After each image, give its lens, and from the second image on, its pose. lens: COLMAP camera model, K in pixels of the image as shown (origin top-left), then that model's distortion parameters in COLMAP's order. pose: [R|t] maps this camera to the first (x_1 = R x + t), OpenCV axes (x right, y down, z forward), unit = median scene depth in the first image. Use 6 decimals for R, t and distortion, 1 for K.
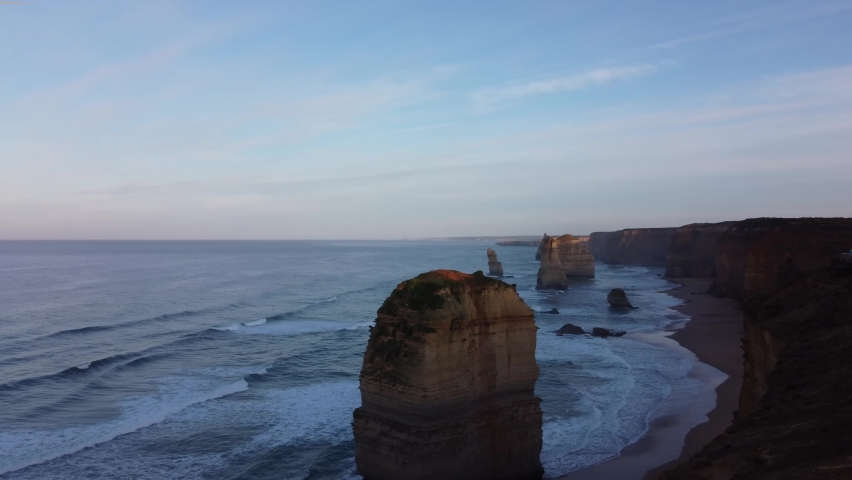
lens RADIAL K [[681.4, 0, 423.2], [0, 681.4, 233.4], [0, 0, 1]] dist [0.007612, 0.005214]
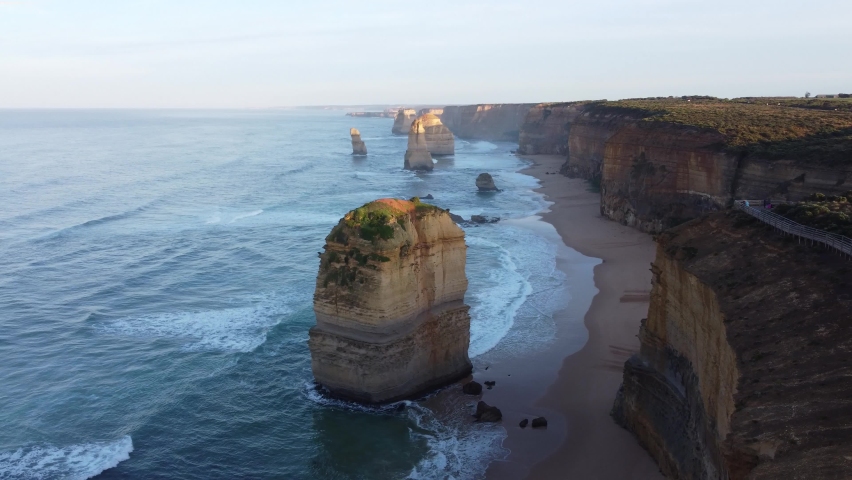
lens RADIAL K [[681.4, 0, 420.7], [0, 681.4, 224.3], [0, 0, 1]] dist [0.007612, 0.005214]
pose [[0.976164, -0.039640, 0.213384, -0.155187], [0.001078, 0.984053, 0.177873, -0.103597], [-0.217032, -0.173404, 0.960639, -0.066917]]
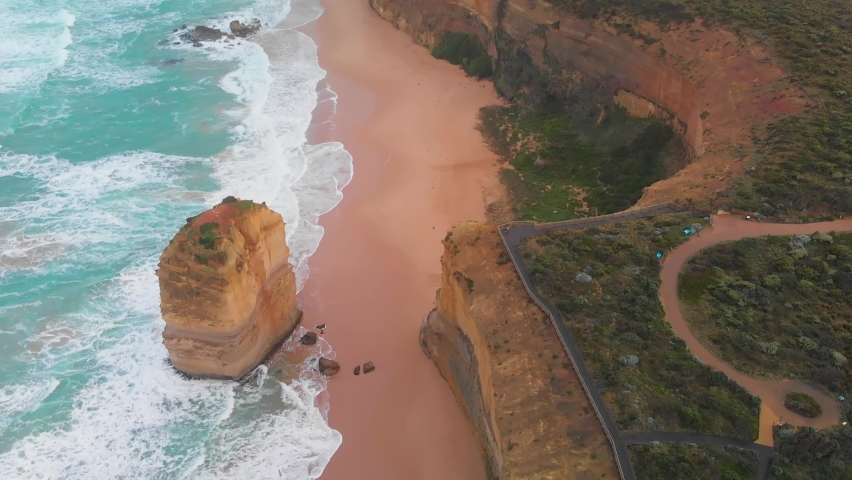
lens RADIAL K [[829.1, 0, 426.6], [0, 829.1, 237.7], [0, 0, 1]] dist [0.144853, 0.000000]
pose [[0.840055, -0.329050, 0.431317, -0.305259], [0.001184, 0.796162, 0.605083, -0.825203], [-0.542500, -0.507792, 0.669209, -0.213812]]
